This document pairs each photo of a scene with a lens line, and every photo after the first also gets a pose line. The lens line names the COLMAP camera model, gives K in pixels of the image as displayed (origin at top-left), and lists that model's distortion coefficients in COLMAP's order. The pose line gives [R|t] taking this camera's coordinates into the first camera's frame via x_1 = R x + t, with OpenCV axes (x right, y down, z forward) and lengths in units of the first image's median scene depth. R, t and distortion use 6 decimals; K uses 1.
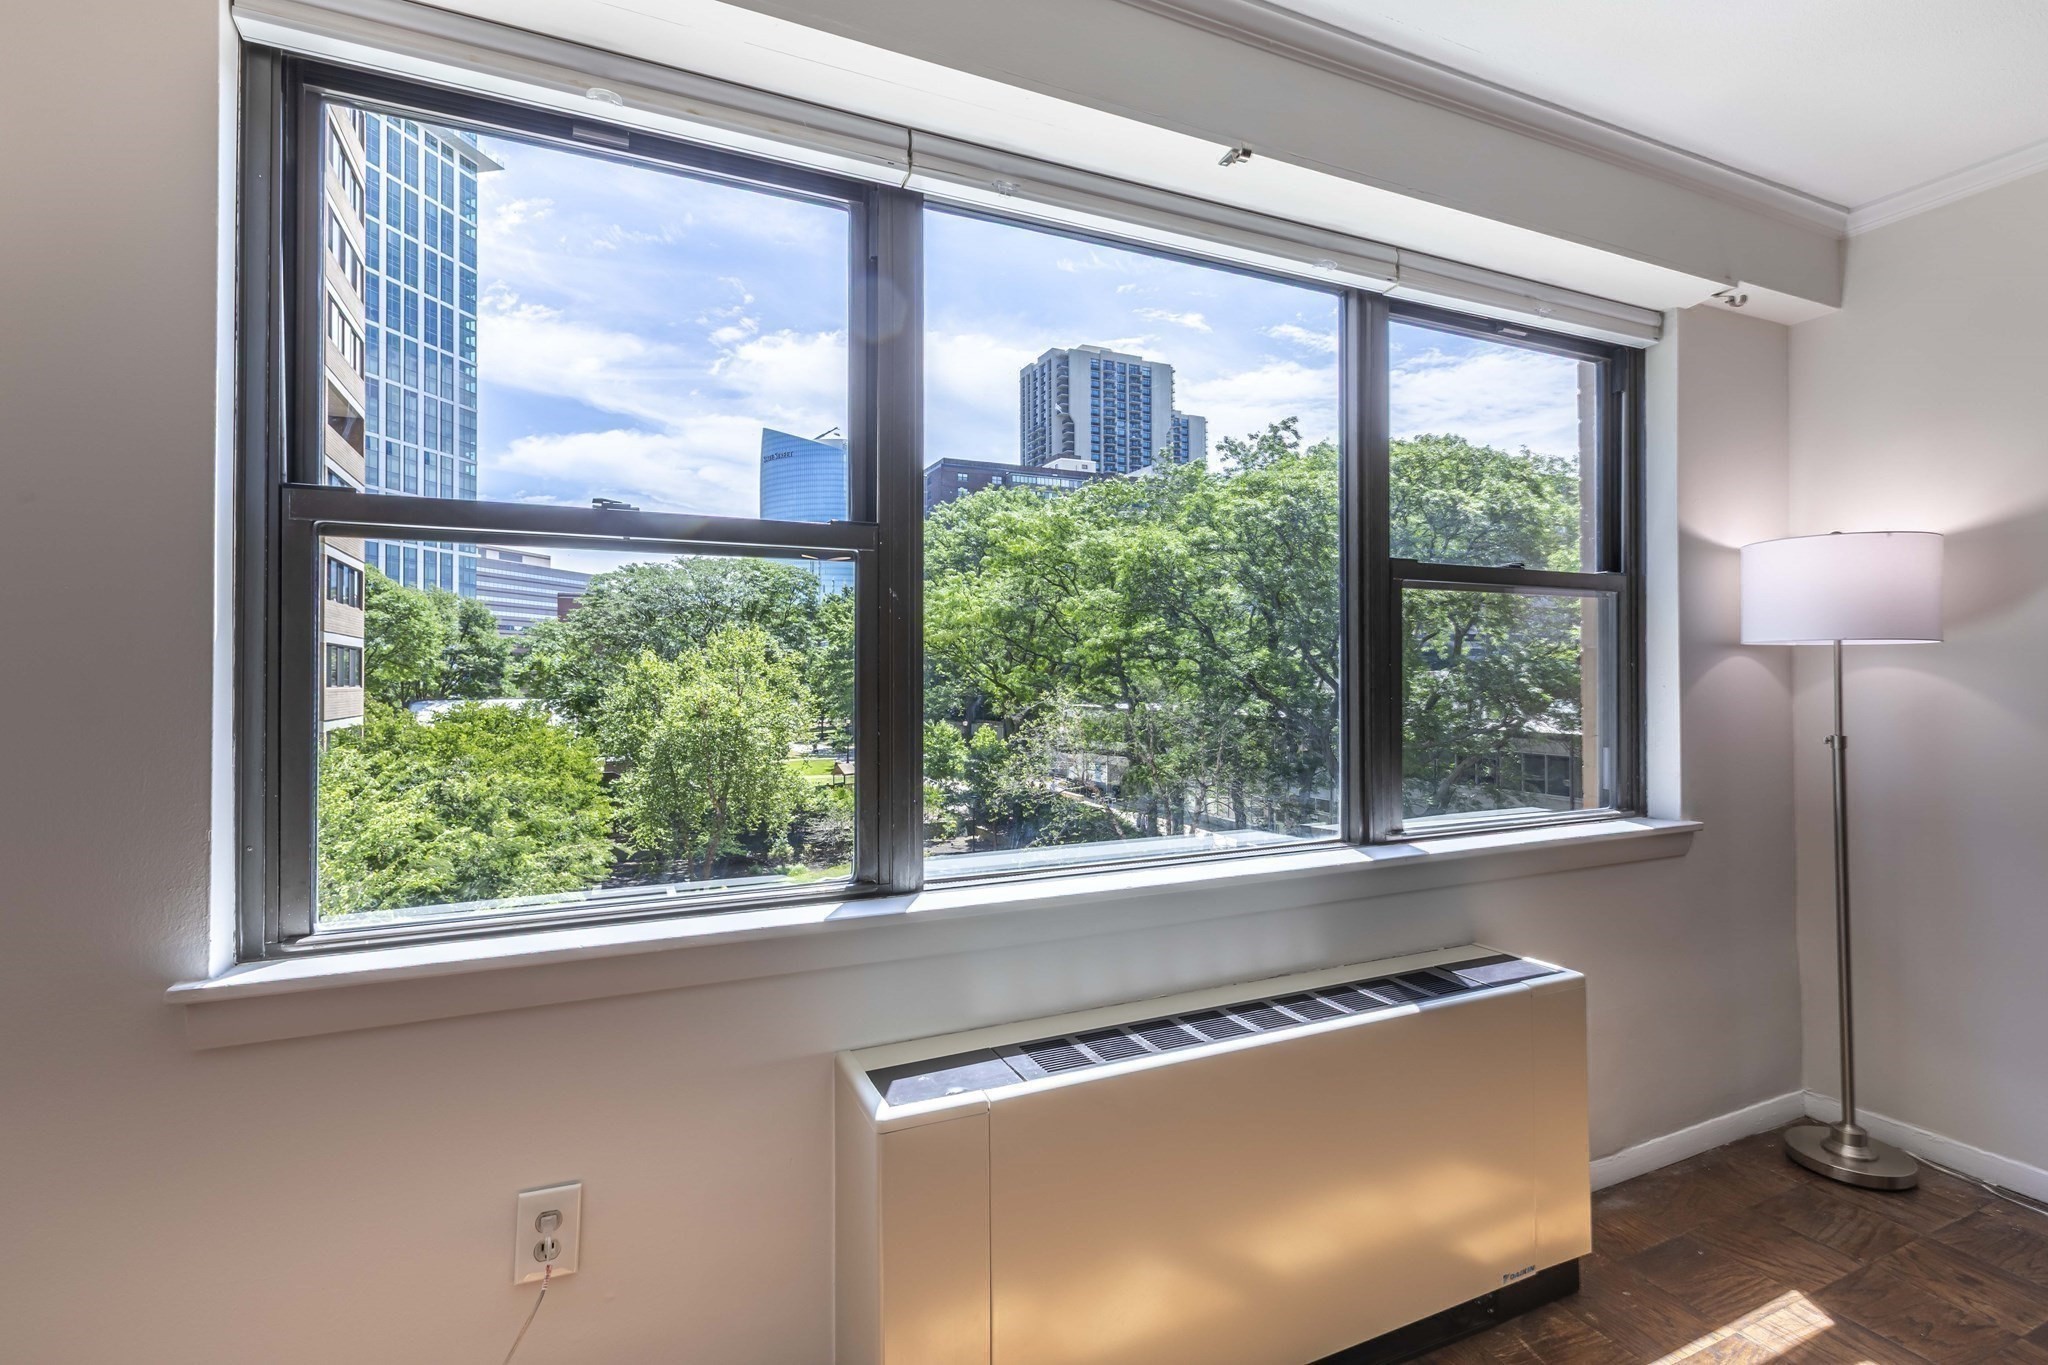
lens RADIAL K [[951.2, 0, 1030.3], [0, 951.2, 673.9], [0, 0, 1]] dist [0.000921, -0.000230]
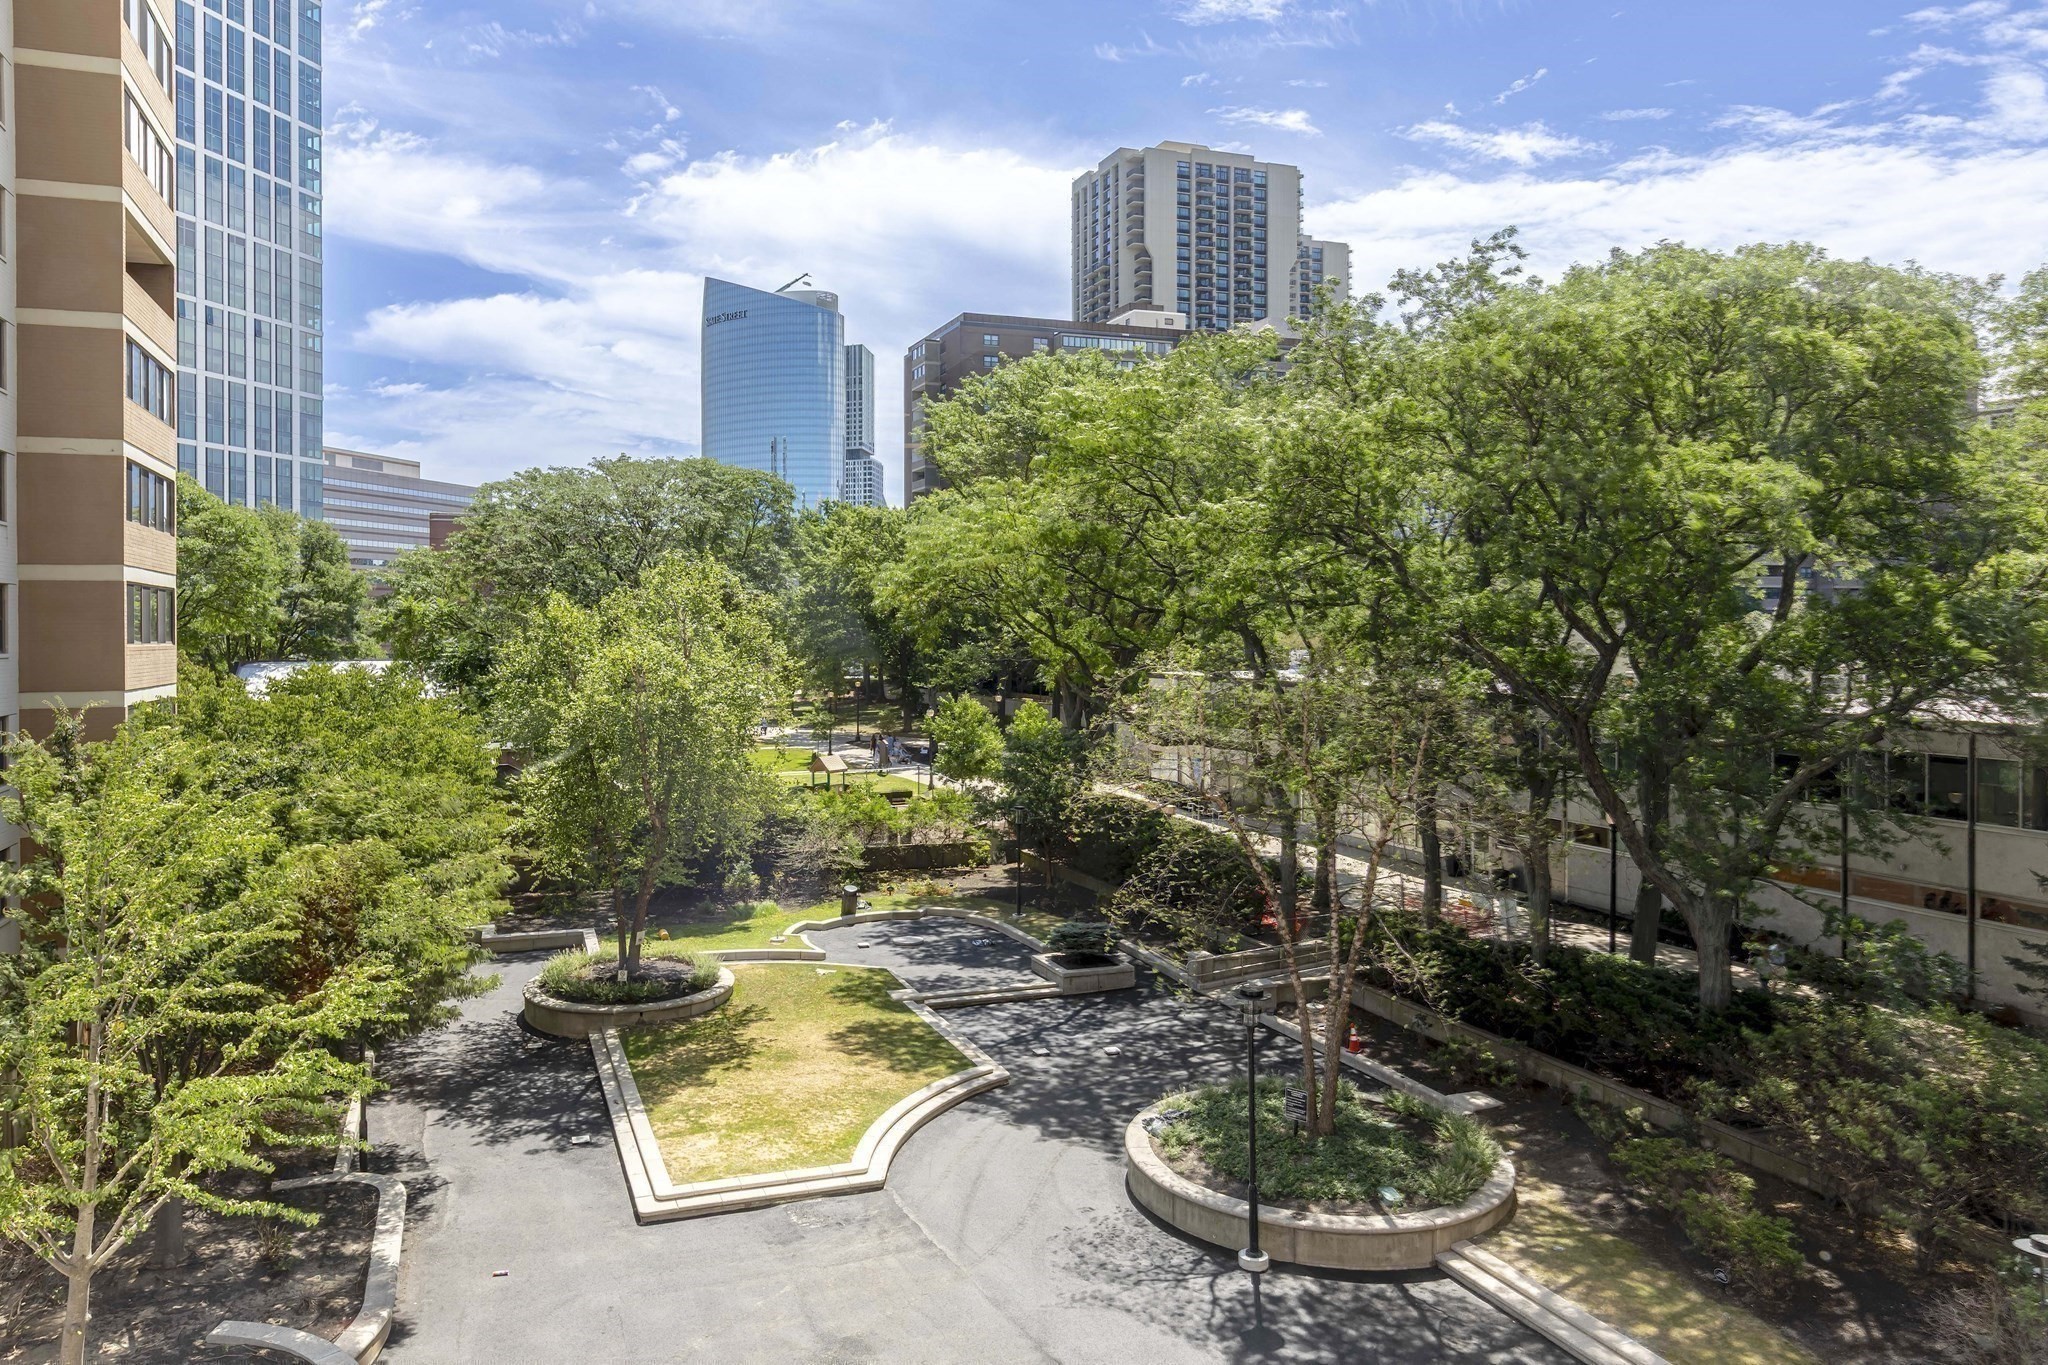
lens RADIAL K [[1570.9, 0, 1016.5], [0, 1570.9, 669.0], [0, 0, 1]] dist [0.019216, -0.064035]
pose [[0.993862, 0.003996, -0.110555, 0.065667], [-0.000769, 0.999573, 0.029212, -0.002564], [0.110625, -0.028948, 0.993441, -0.118577]]
